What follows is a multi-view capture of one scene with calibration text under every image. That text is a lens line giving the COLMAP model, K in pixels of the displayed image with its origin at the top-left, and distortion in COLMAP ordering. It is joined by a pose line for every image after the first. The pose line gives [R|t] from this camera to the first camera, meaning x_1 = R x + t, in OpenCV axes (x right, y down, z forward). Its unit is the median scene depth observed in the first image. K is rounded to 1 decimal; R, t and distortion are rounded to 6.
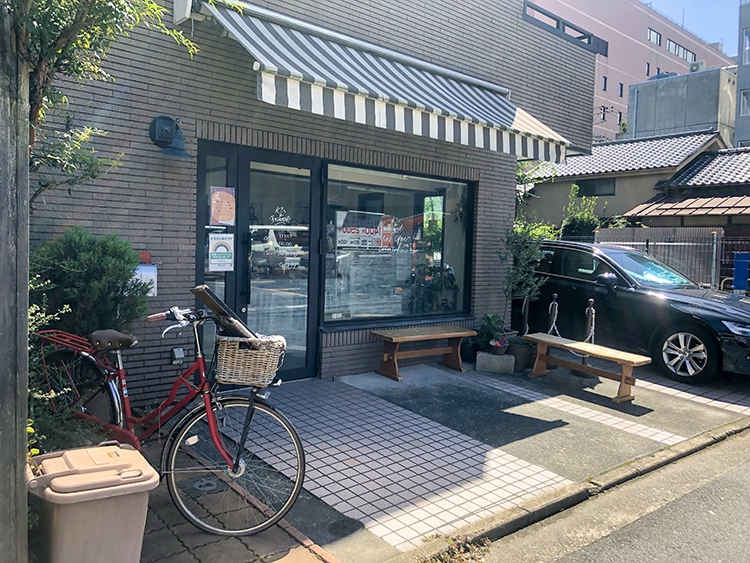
lens RADIAL K [[546.3, 0, 374.2], [0, 546.3, 277.9], [0, 0, 1]] dist [0.002292, -0.006199]
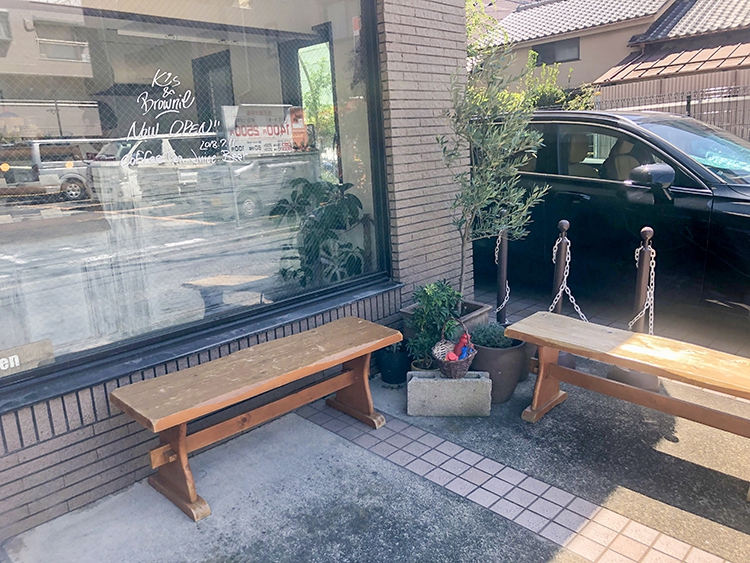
lens RADIAL K [[546.3, 0, 374.6], [0, 546.3, 284.0], [0, 0, 1]] dist [0.002292, -0.006199]
pose [[0.991303, -0.112412, 0.068428, 0.100054], [0.097738, 0.977063, 0.189198, -0.017010], [-0.088127, -0.180864, 0.979552, 0.413339]]
